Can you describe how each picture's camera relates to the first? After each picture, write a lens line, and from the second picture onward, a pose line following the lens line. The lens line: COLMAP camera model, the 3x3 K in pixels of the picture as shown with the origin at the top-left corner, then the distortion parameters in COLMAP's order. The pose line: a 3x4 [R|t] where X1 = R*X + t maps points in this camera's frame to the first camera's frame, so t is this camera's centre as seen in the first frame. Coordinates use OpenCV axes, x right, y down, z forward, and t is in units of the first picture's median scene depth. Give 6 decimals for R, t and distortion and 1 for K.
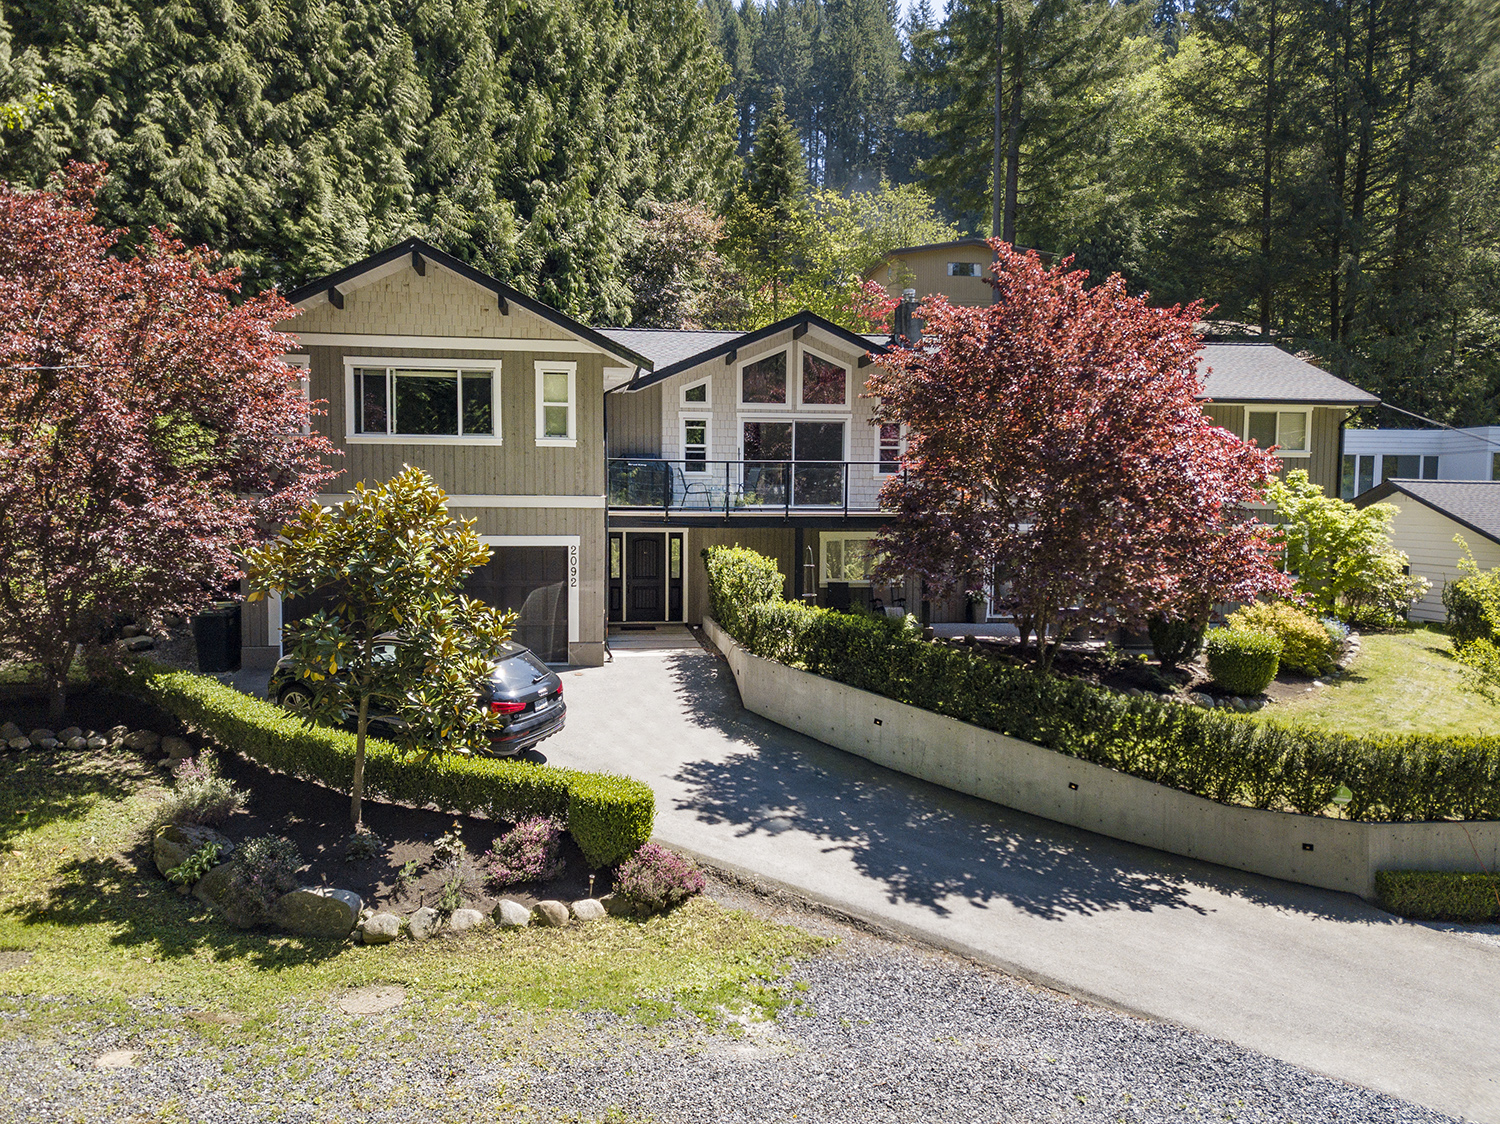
lens RADIAL K [[1126.0, 0, 748.8], [0, 1126.0, 559.5], [0, 0, 1]] dist [0.028070, 0.009413]
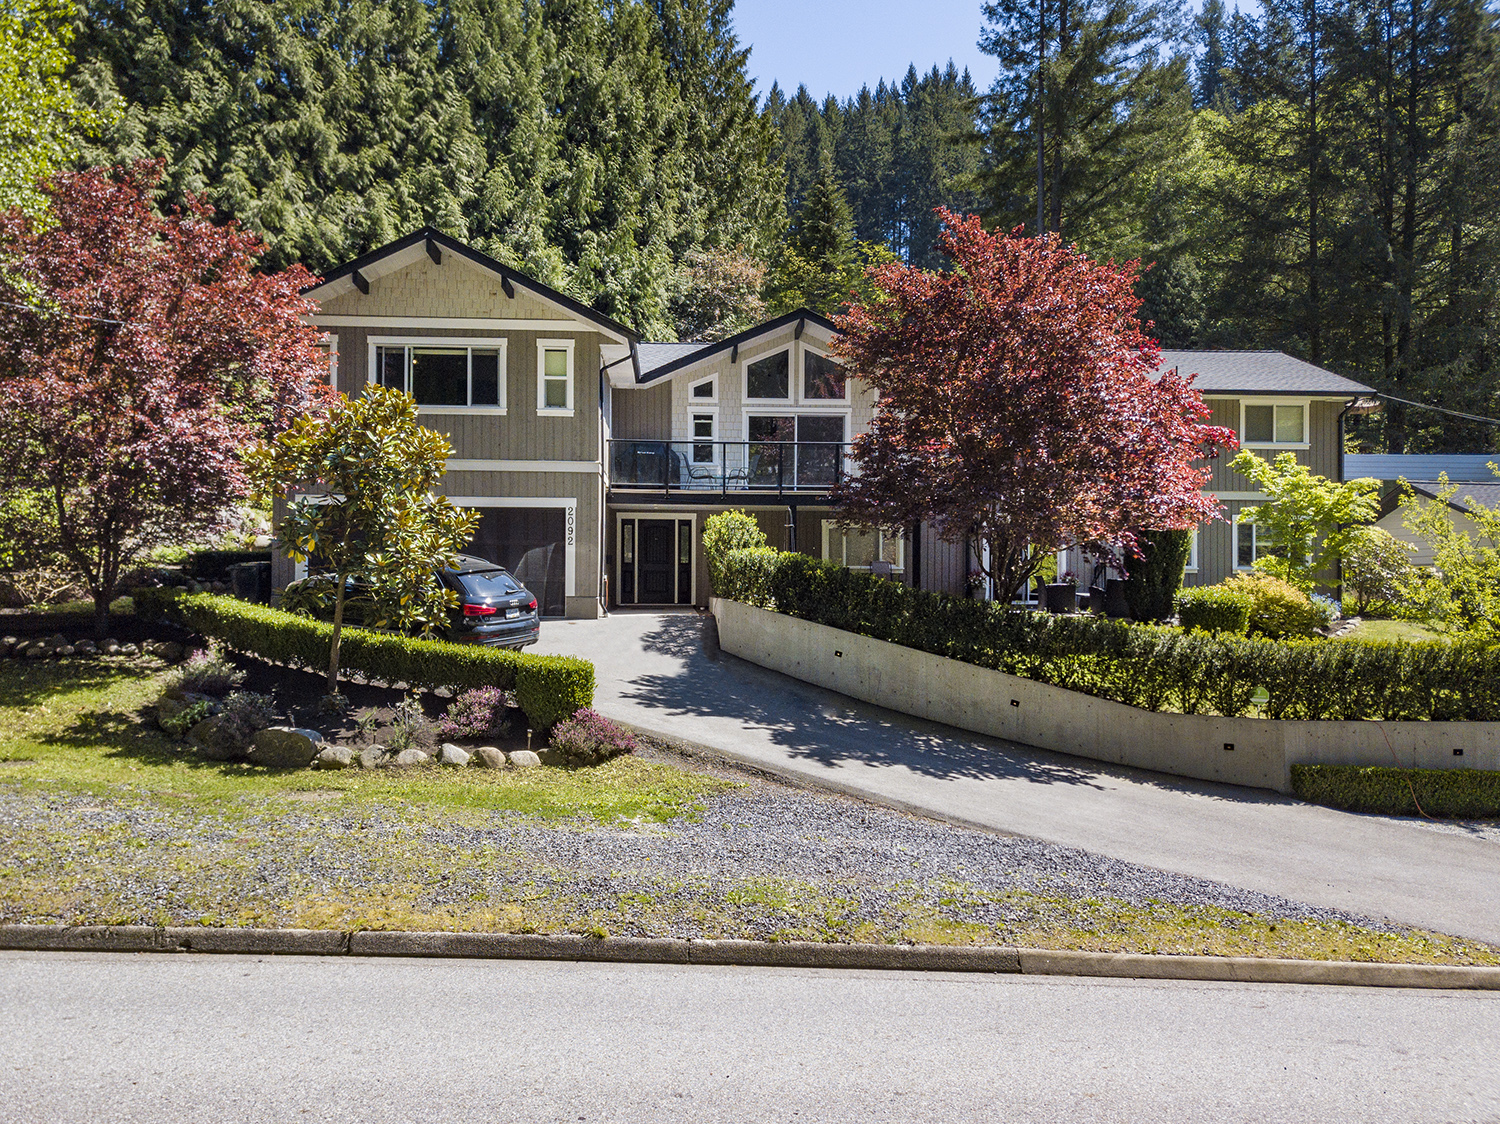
lens RADIAL K [[1126.0, 0, 747.1], [0, 1126.0, 559.9], [0, 0, 1]] dist [0.028070, 0.009413]
pose [[0.996574, -0.004036, -0.082610, 0.105569], [-0.002509, 0.996874, -0.078969, 0.126477], [0.082670, 0.078905, 0.993448, -0.063314]]
